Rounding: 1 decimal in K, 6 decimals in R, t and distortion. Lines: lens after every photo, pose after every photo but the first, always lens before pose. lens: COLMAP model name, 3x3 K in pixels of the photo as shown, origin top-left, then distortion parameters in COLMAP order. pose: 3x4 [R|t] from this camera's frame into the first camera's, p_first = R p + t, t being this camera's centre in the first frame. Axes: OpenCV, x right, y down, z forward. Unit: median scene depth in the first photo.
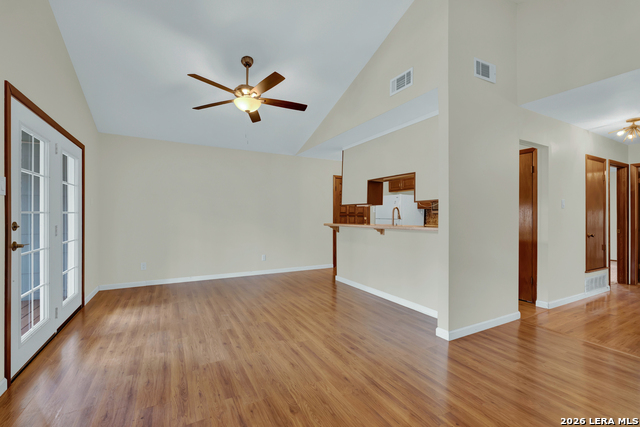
lens RADIAL K [[285.4, 0, 318.9], [0, 285.4, 215.9], [0, 0, 1]] dist [-0.004170, -0.000071]
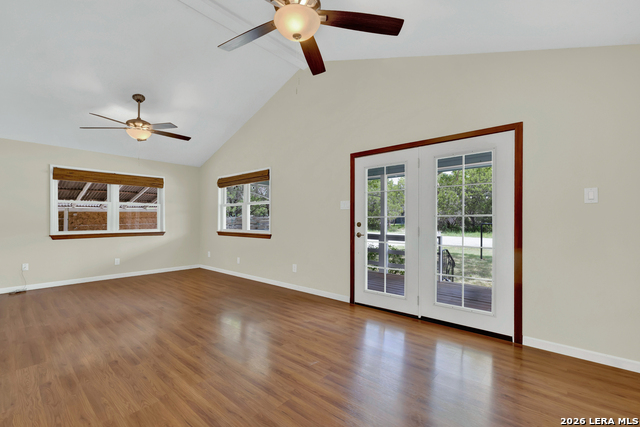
lens RADIAL K [[285.4, 0, 319.9], [0, 285.4, 218.7], [0, 0, 1]] dist [-0.004170, -0.000071]
pose [[-0.940776, -0.003707, -0.339008, -0.125965], [-0.000559, 0.999956, -0.009383, 0.012569], [0.339028, -0.008638, -0.940737, 1.915402]]
